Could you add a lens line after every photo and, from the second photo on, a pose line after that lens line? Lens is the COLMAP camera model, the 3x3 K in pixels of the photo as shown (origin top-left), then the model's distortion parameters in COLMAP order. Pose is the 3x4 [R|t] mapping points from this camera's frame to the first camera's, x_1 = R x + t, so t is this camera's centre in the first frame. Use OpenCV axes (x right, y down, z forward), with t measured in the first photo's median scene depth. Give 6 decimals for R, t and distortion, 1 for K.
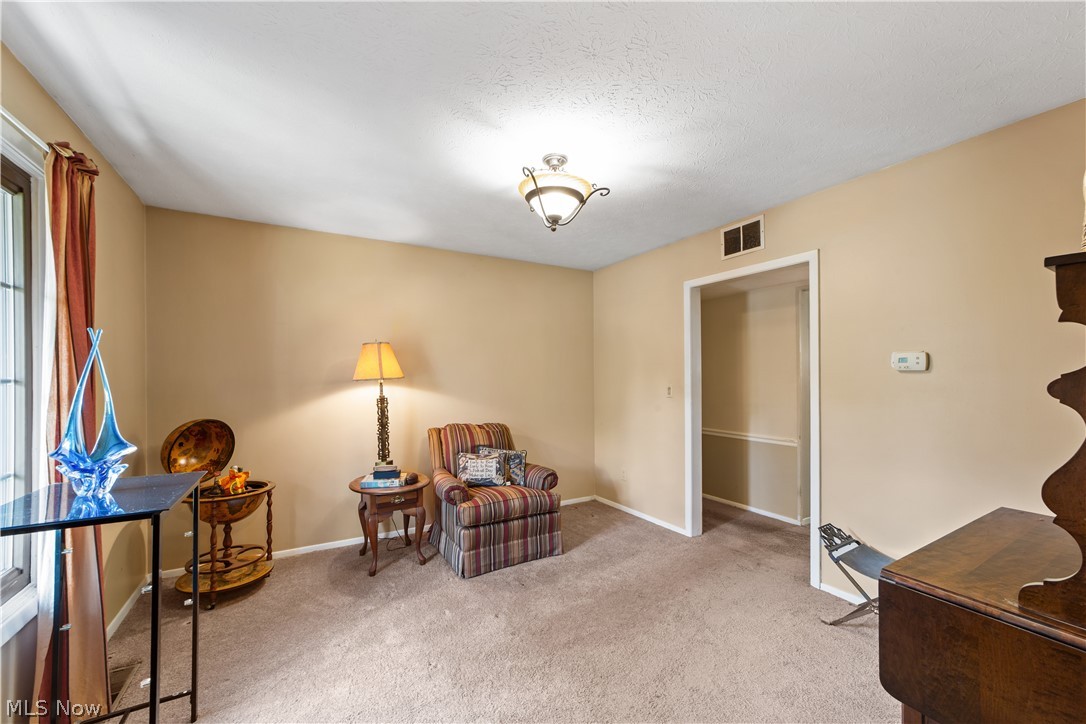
lens RADIAL K [[421.3, 0, 535.0], [0, 421.3, 371.2], [0, 0, 1]] dist [-0.014588, 0.007604]
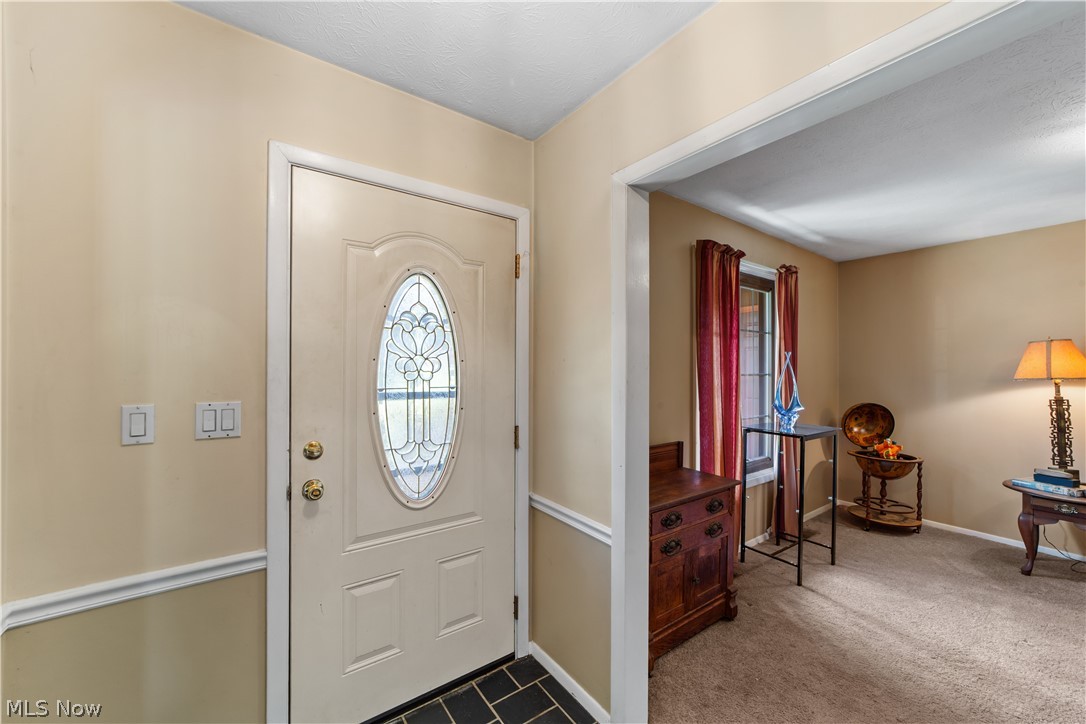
lens RADIAL K [[421.3, 0, 535.0], [0, 421.3, 371.2], [0, 0, 1]] dist [-0.014588, 0.007604]
pose [[0.095663, 0.012643, -0.995333, 0.525562], [0.002528, 0.999913, 0.012944, -0.015473], [0.995411, -0.003755, 0.095623, -0.277105]]
